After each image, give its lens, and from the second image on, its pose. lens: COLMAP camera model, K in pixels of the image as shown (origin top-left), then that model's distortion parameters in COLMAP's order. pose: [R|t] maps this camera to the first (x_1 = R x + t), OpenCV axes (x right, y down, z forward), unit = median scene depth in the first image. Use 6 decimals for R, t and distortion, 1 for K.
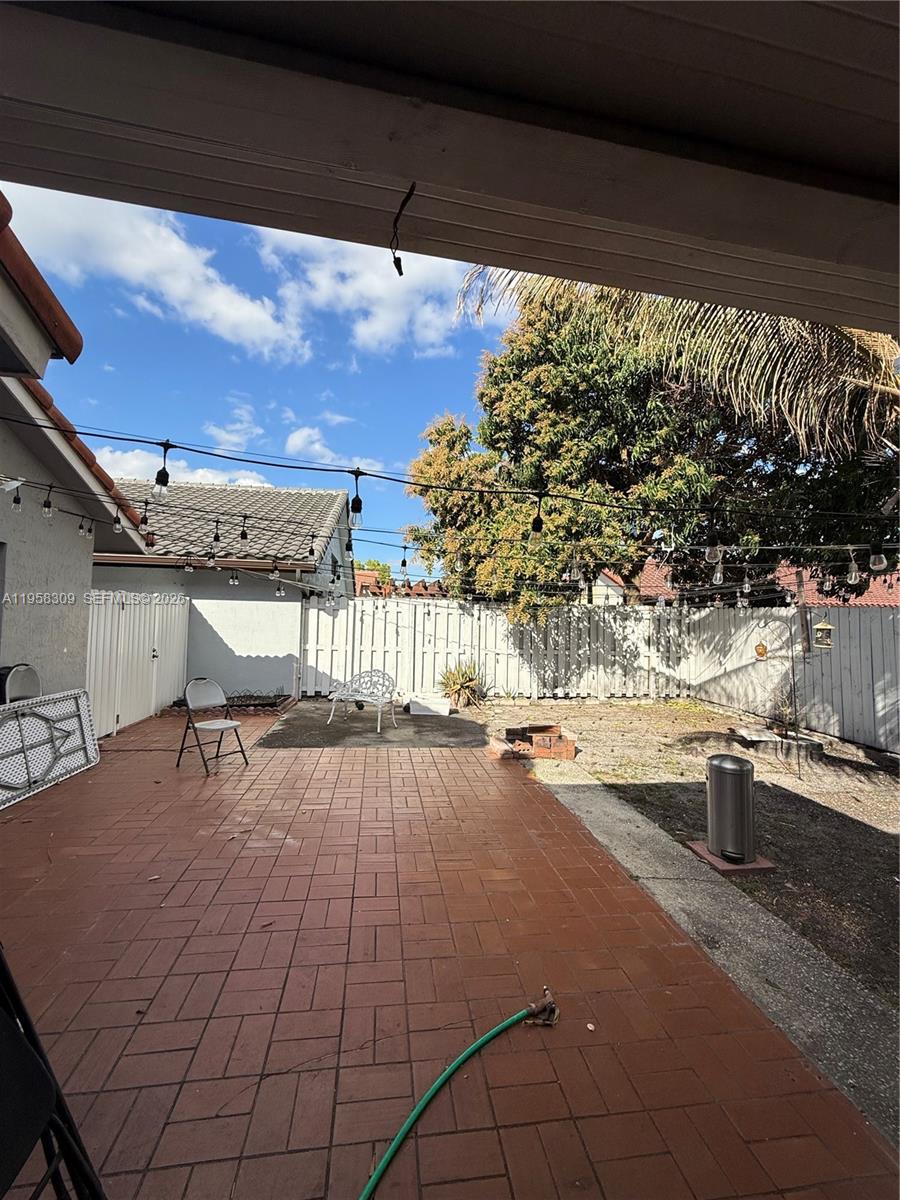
lens RADIAL K [[482.6, 0, 454.7], [0, 482.6, 594.7], [0, 0, 1]] dist [0.002055, -0.000048]
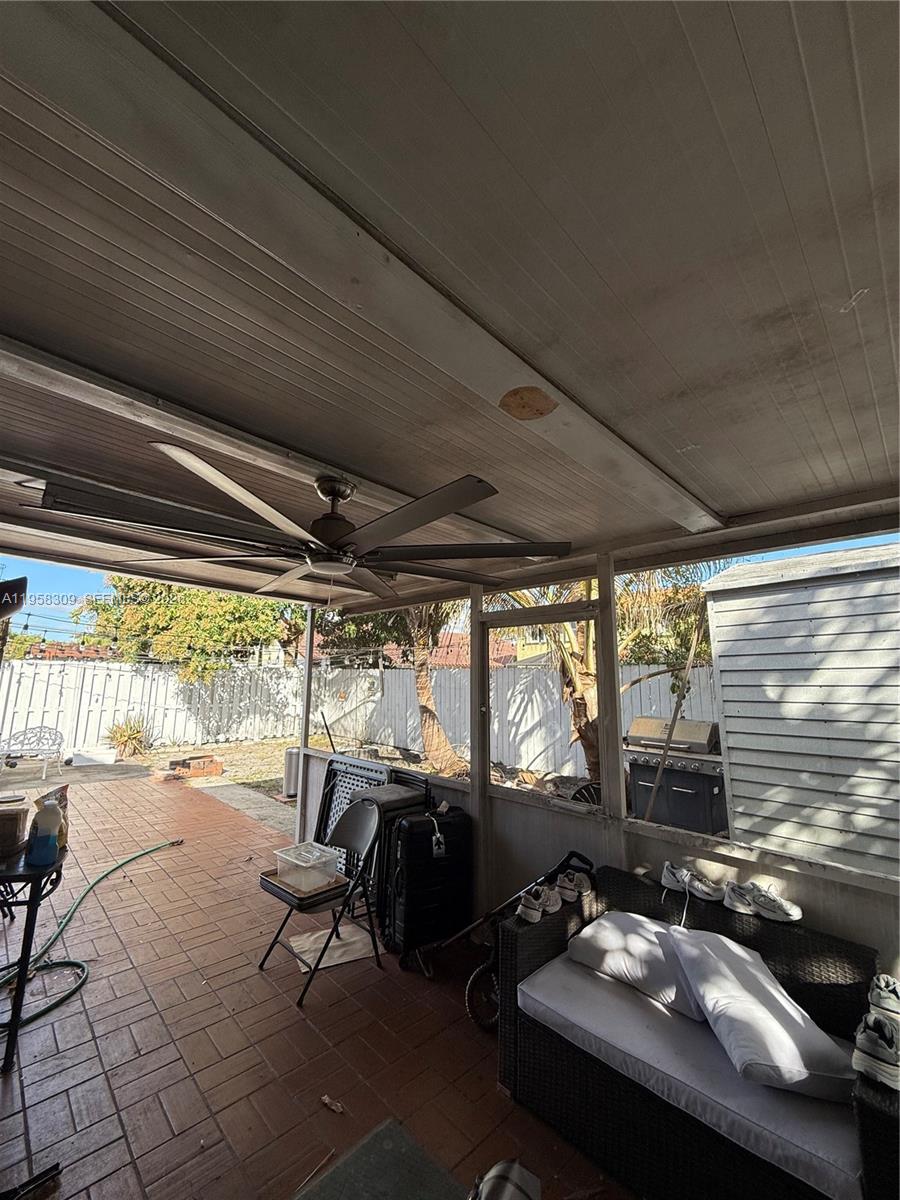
lens RADIAL K [[482.6, 0, 454.7], [0, 482.6, 594.7], [0, 0, 1]] dist [0.002055, -0.000048]
pose [[0.815525, 0.086955, 0.572151, -0.039522], [-0.018748, 0.992098, -0.124056, -0.023284], [-0.578418, 0.090445, 0.810711, -0.415804]]
